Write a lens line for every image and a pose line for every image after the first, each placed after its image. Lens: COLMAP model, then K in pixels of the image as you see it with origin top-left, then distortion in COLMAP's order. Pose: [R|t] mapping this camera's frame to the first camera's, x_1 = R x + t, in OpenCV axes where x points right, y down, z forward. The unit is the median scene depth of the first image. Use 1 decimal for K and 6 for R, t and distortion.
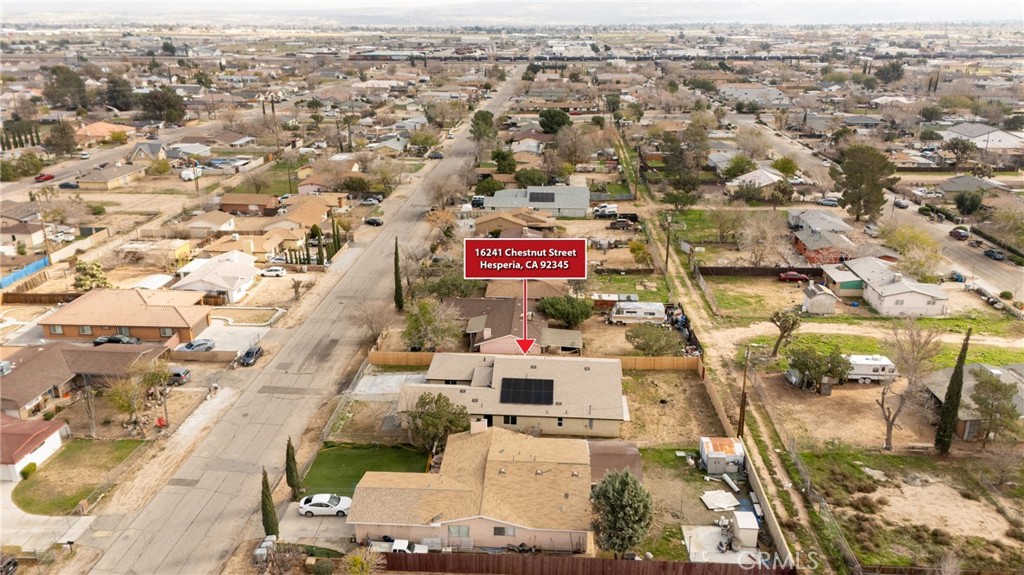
lens RADIAL K [[749.6, 0, 514.8], [0, 749.6, 290.4], [0, 0, 1]] dist [0.077582, -0.073207]
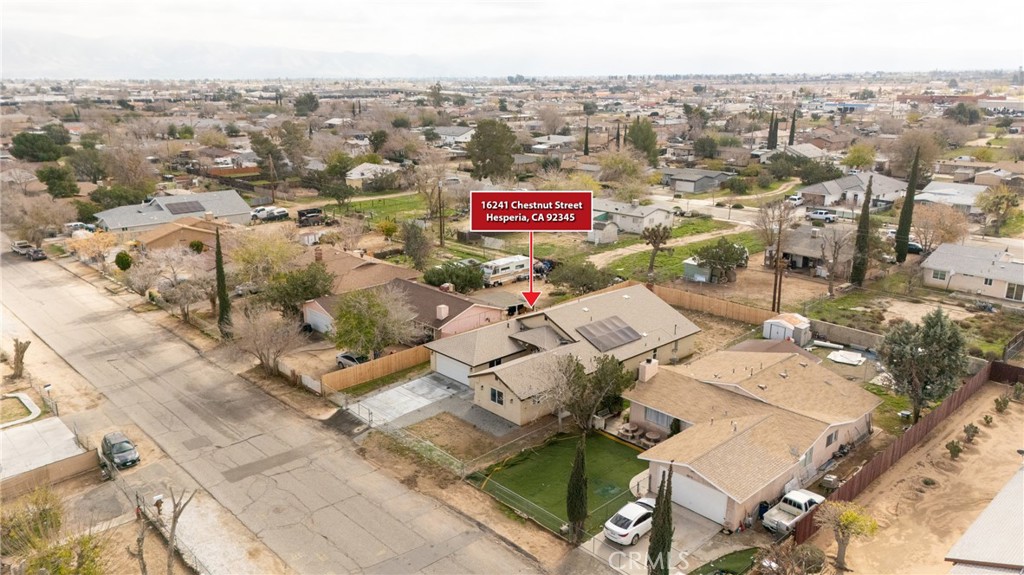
lens RADIAL K [[749.6, 0, 514.8], [0, 749.6, 290.4], [0, 0, 1]] dist [0.077582, -0.073207]
pose [[0.685367, -0.207520, 0.698002, -0.577908], [0.255096, 0.966216, 0.036783, 0.030139], [-0.682054, 0.152848, 0.715150, 0.441580]]
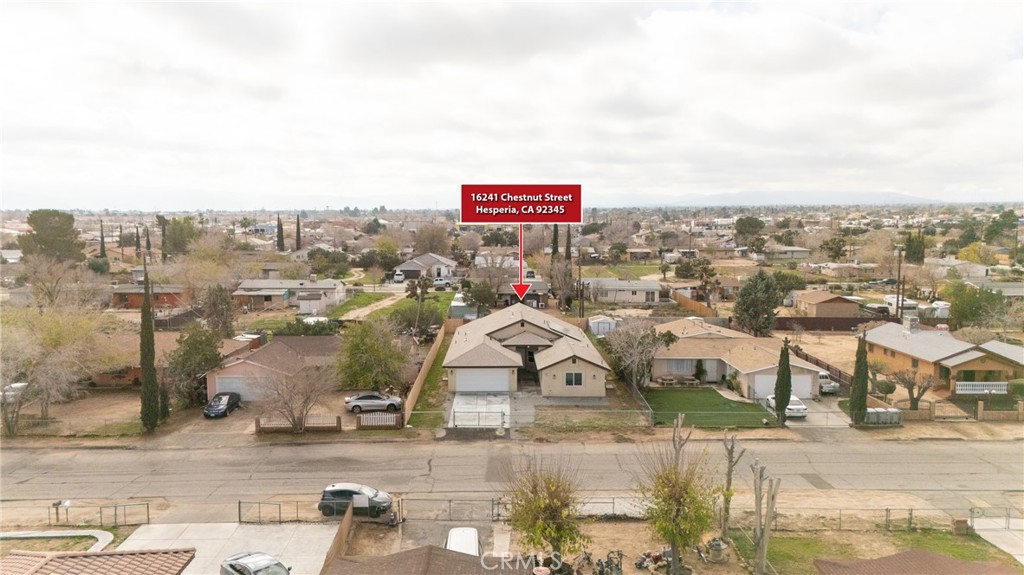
lens RADIAL K [[749.6, 0, 514.8], [0, 749.6, 290.4], [0, 0, 1]] dist [0.077582, -0.073207]
pose [[-0.076756, -0.107839, 0.991201, -0.857434], [0.344210, 0.930147, 0.127851, -0.052906], [-0.935750, 0.350994, -0.034275, 0.998912]]
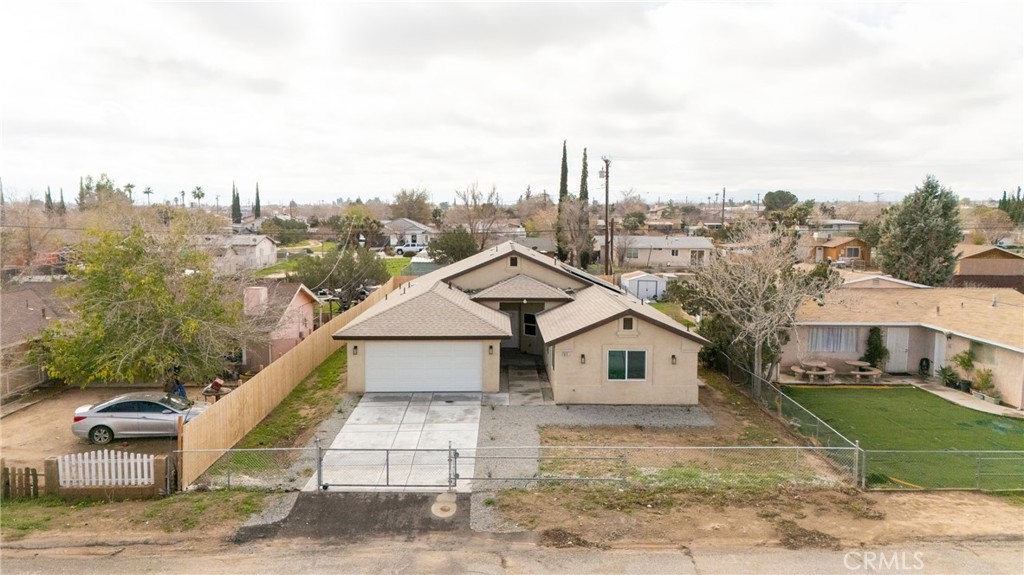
lens RADIAL K [[749.6, 0, 514.8], [0, 749.6, 290.4], [0, 0, 1]] dist [0.077582, -0.073207]
pose [[-0.073975, -0.110402, 0.991130, -0.455200], [0.343212, 0.930323, 0.129245, 0.053834], [-0.936340, 0.349729, -0.030929, 0.994553]]
